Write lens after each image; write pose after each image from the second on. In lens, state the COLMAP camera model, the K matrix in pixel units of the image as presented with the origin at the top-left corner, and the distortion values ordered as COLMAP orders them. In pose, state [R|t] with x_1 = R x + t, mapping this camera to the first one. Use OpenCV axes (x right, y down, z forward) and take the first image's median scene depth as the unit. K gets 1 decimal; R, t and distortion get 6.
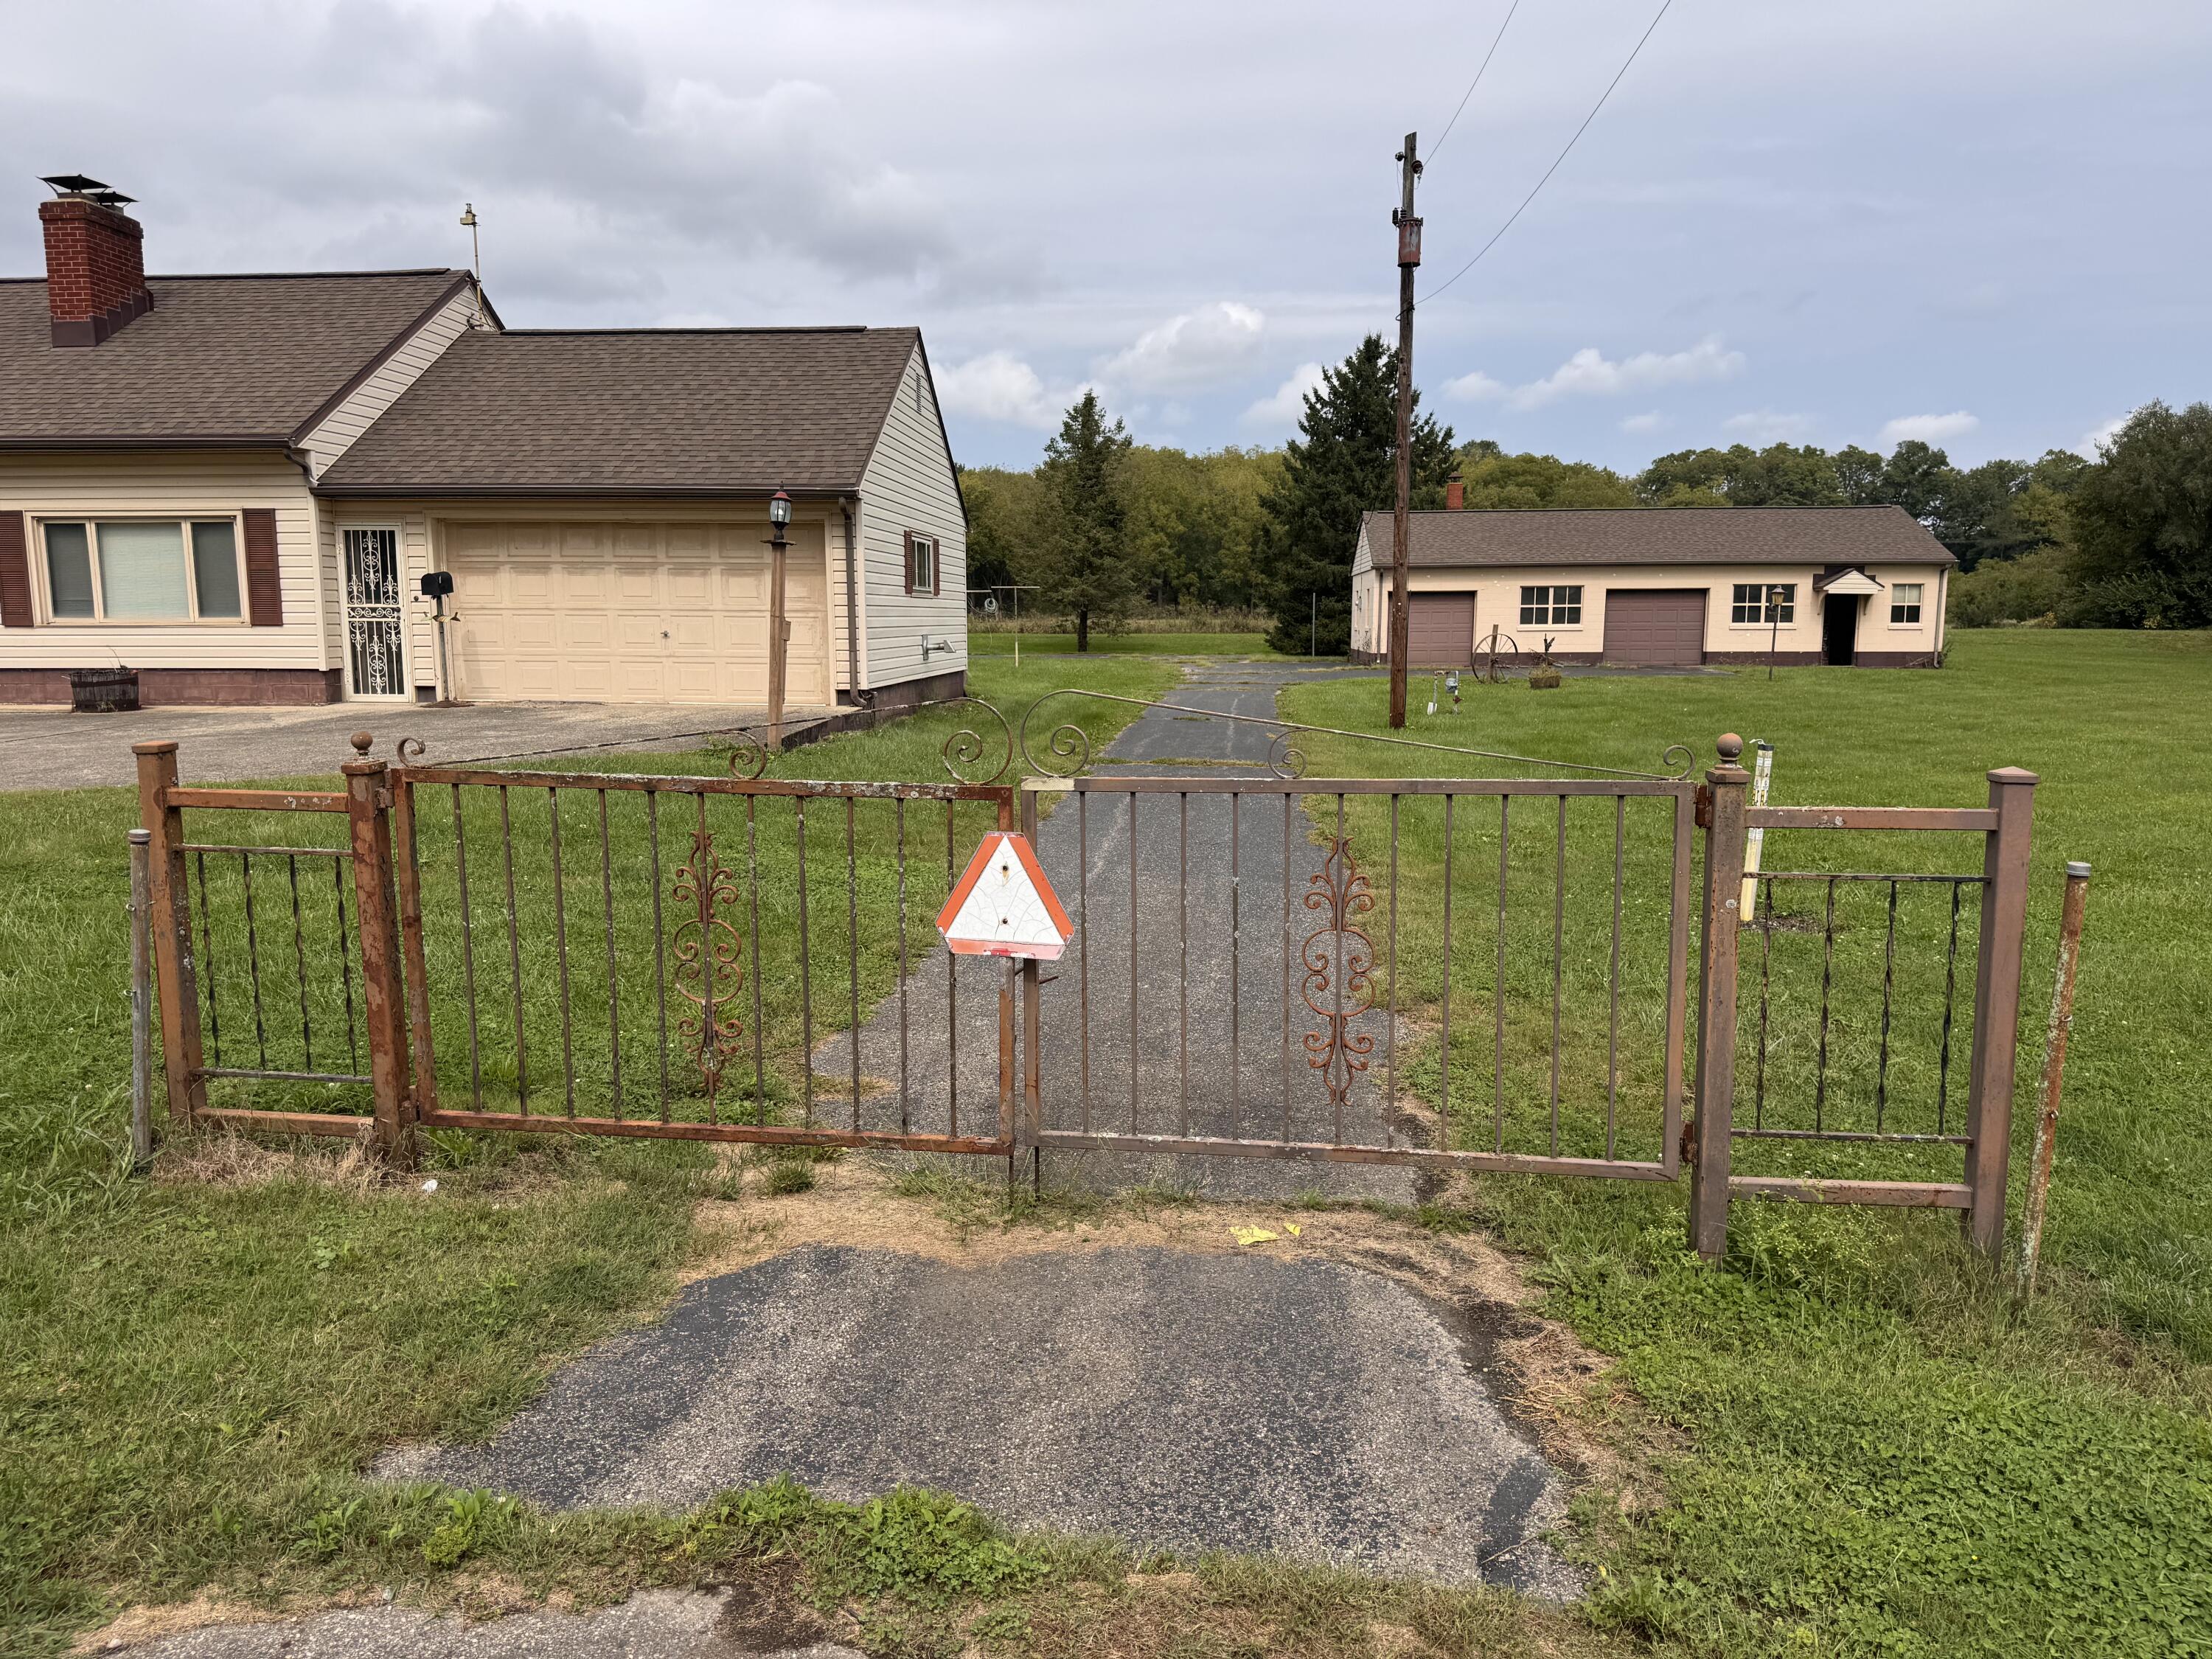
lens RADIAL K [[1555.3, 0, 1096.3], [0, 1555.3, 817.7], [0, 0, 1]] dist [0.046833, -0.048866]
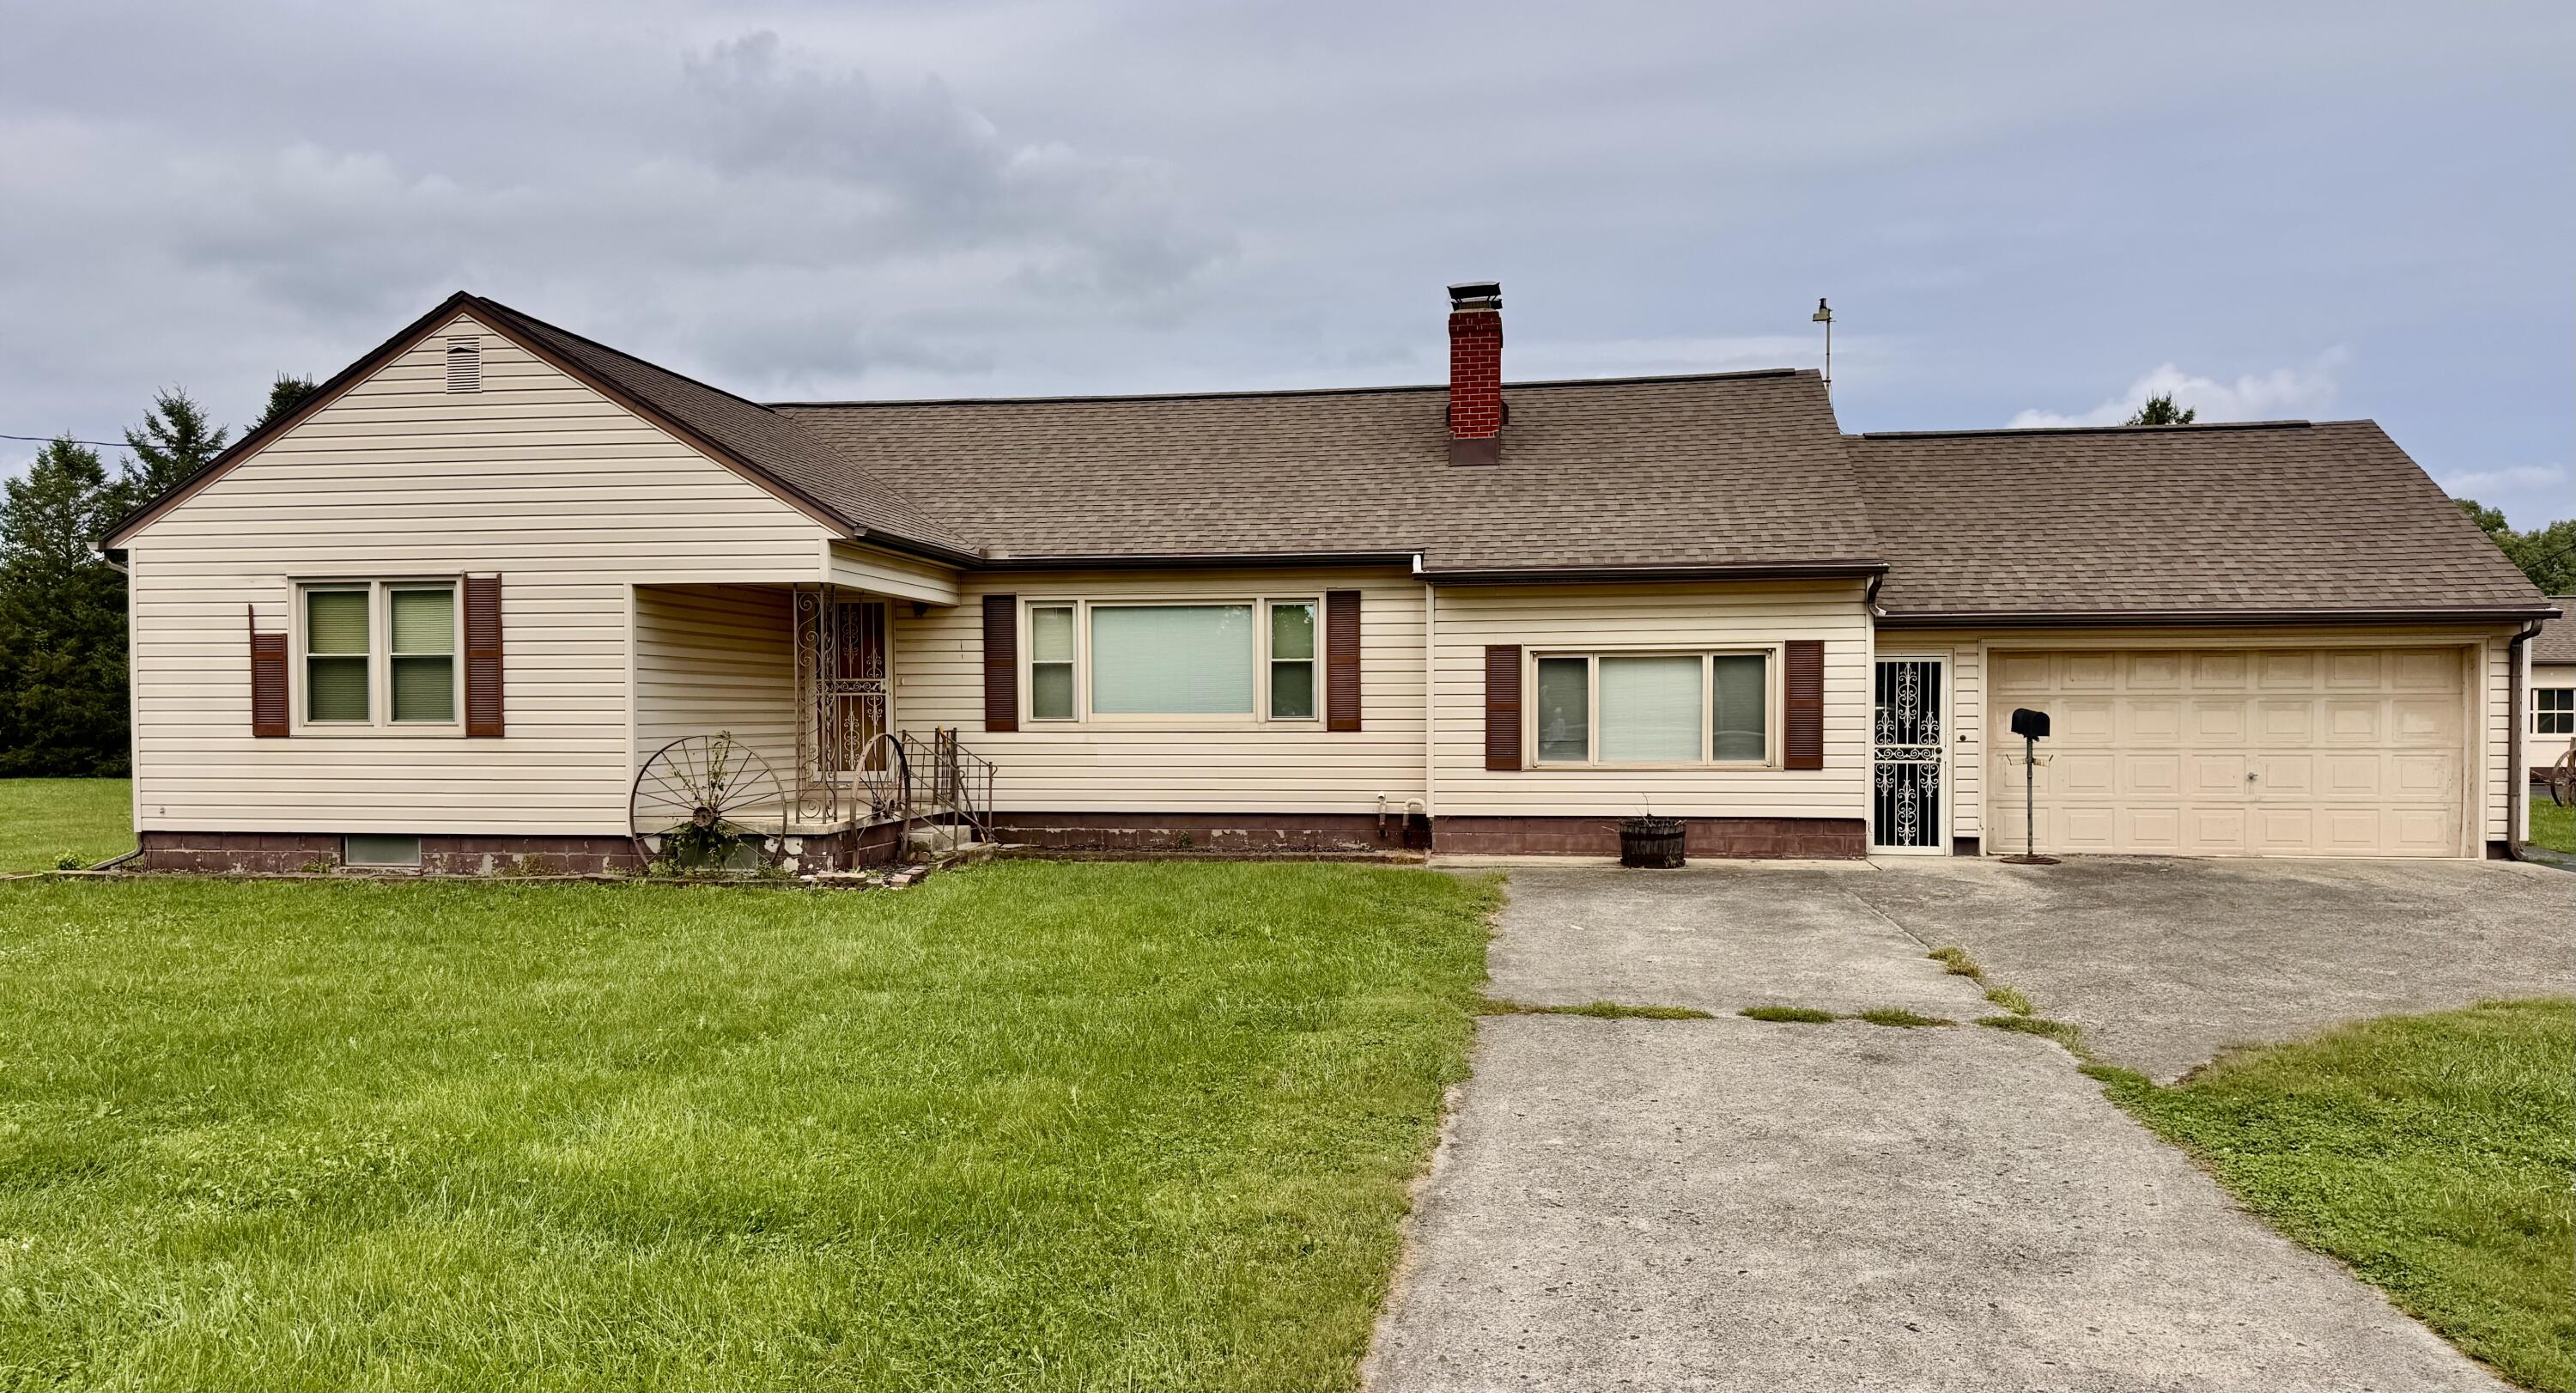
lens RADIAL K [[1806.8, 0, 1270.9], [0, 1806.8, 739.1], [0, 0, 1]] dist [0.067380, -0.087842]
pose [[0.996534, -0.004111, -0.083085, -0.731154], [-0.005179, 0.993774, -0.111291, -0.023077], [0.083025, 0.111336, 0.990309, -0.045509]]
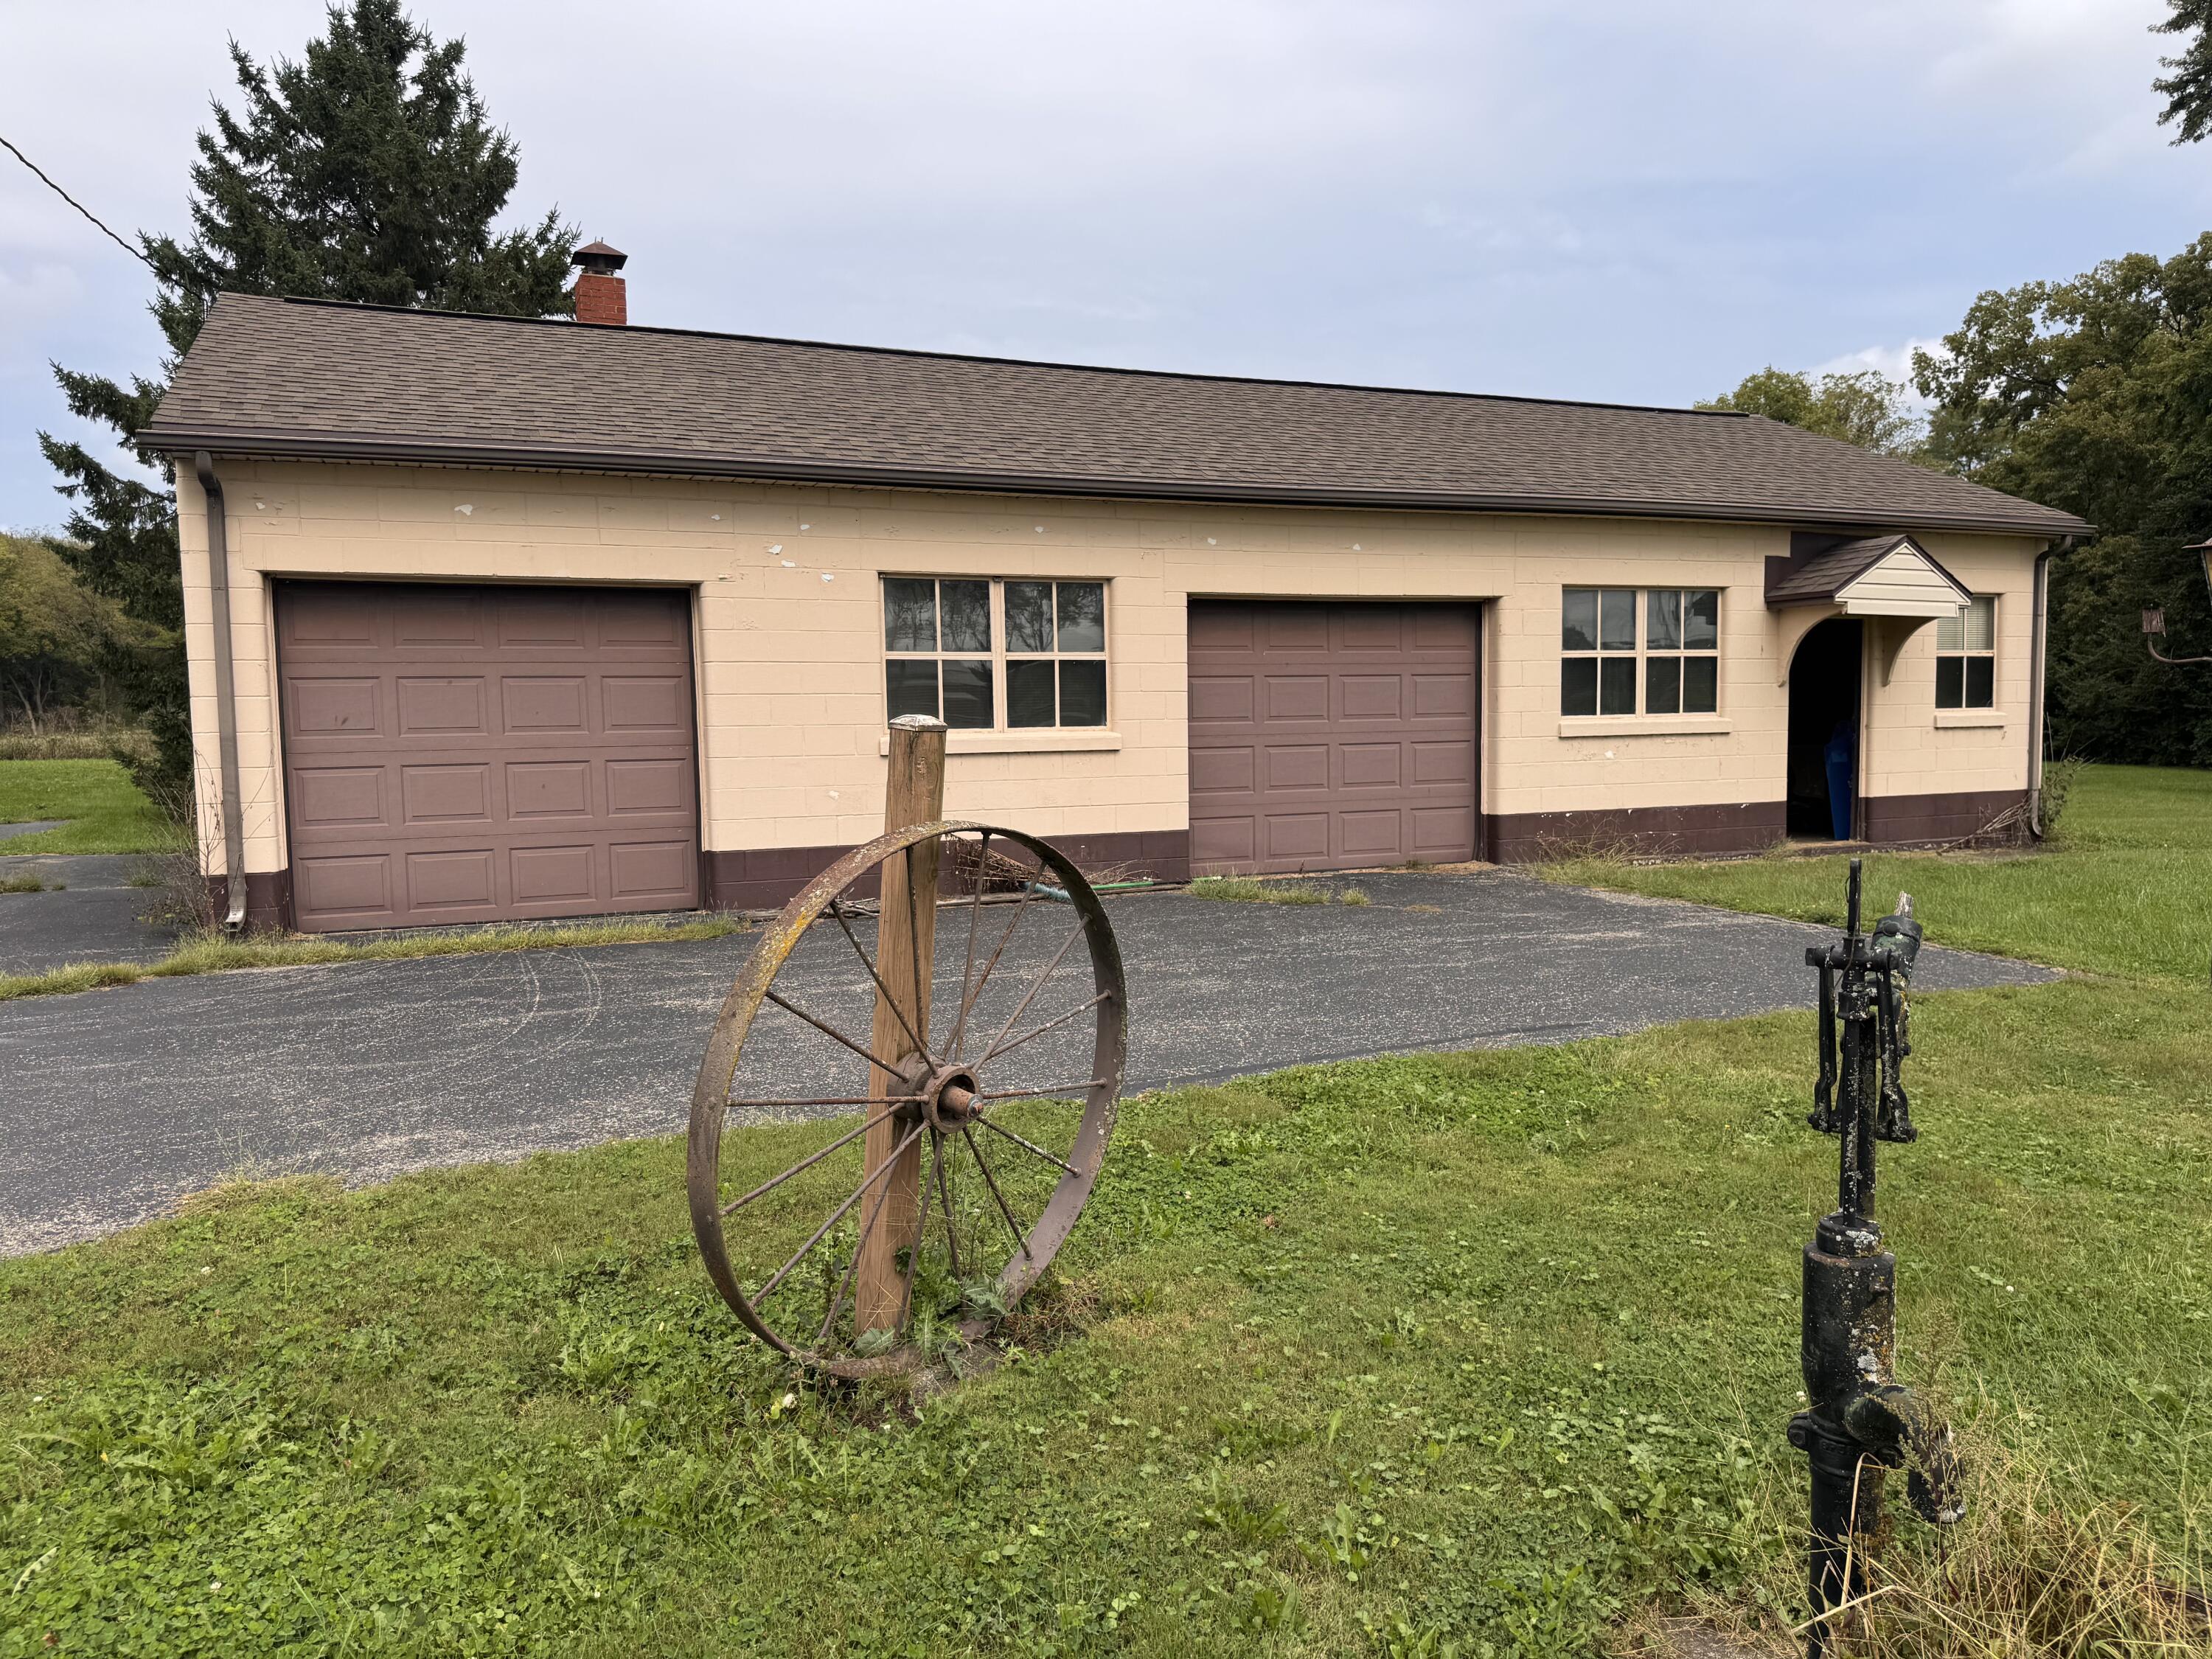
lens RADIAL K [[1555.3, 0, 1097.4], [0, 1555.3, 832.7], [0, 0, 1]] dist [0.046833, -0.048866]
pose [[0.886028, -0.049819, 0.460947, 0.464373], [0.075265, 0.996478, -0.036974, -0.236975], [-0.457482, 0.067453, 0.886657, 1.885651]]
